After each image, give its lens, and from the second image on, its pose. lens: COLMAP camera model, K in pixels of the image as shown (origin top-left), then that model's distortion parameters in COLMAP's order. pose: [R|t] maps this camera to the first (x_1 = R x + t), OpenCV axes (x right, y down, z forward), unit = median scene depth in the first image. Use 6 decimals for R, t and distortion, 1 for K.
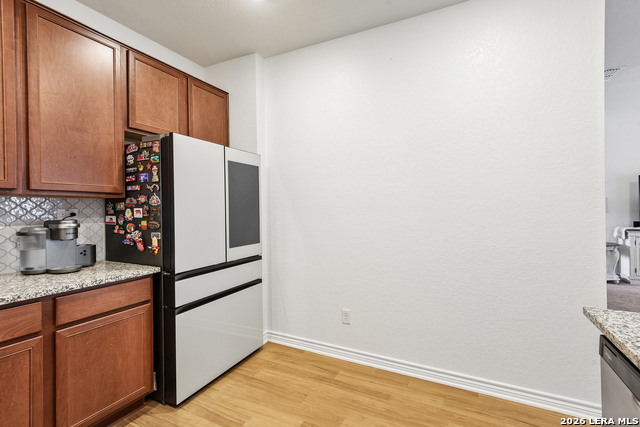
lens RADIAL K [[298.1, 0, 317.7], [0, 298.1, 209.7], [0, 0, 1]] dist [0.010839, -0.006518]
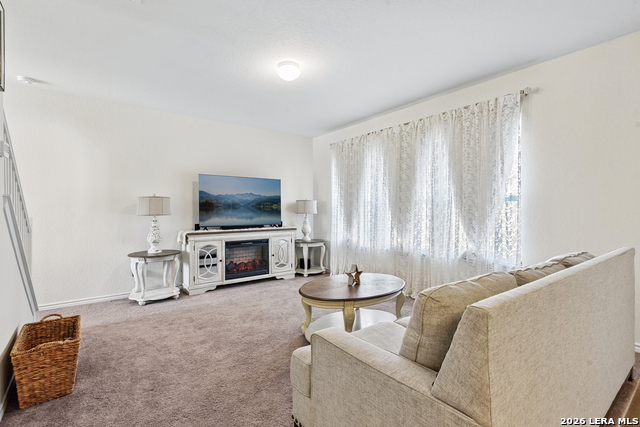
lens RADIAL K [[298.1, 0, 318.9], [0, 298.1, 210.2], [0, 0, 1]] dist [0.010839, -0.006518]
pose [[0.428054, 0.005544, 0.903736, 0.954824], [0.000252, 0.999980, -0.006254, 0.006169], [-0.903753, 0.002904, 0.428044, 0.645456]]
